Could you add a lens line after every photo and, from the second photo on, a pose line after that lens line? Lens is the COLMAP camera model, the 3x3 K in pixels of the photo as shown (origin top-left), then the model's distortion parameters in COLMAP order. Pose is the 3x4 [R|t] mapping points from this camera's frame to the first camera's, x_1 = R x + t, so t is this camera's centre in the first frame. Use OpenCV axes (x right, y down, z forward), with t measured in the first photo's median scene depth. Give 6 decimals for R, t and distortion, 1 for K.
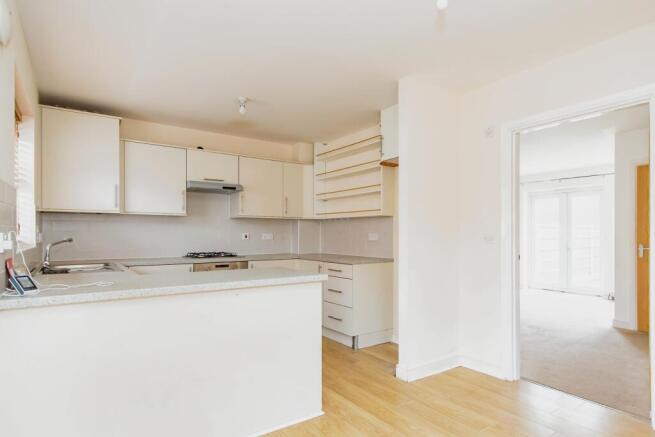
lens RADIAL K [[366.4, 0, 332.7], [0, 366.4, 235.2], [0, 0, 1]] dist [0.018579, -0.005049]
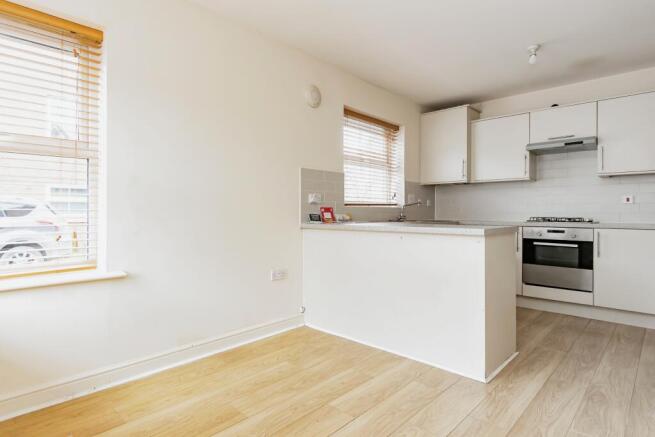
lens RADIAL K [[366.4, 0, 325.6], [0, 366.4, 215.6], [0, 0, 1]] dist [0.018579, -0.005049]
pose [[0.205424, 0.010474, -0.978617, 0.476064], [0.000511, 0.999941, 0.010809, 0.034273], [0.978673, -0.002720, 0.205407, 0.254427]]
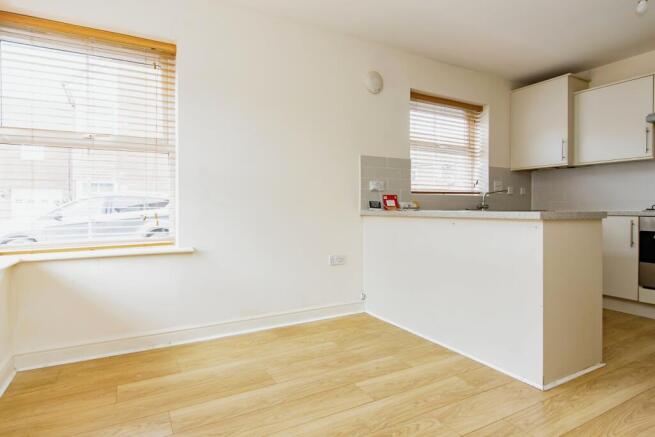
lens RADIAL K [[366.4, 0, 325.4], [0, 366.4, 215.0], [0, 0, 1]] dist [0.018579, -0.005049]
pose [[-0.108210, 0.018392, -0.993958, 0.491987], [0.001204, 0.999831, 0.018370, 0.056091], [0.994127, 0.000791, -0.108213, 0.382050]]
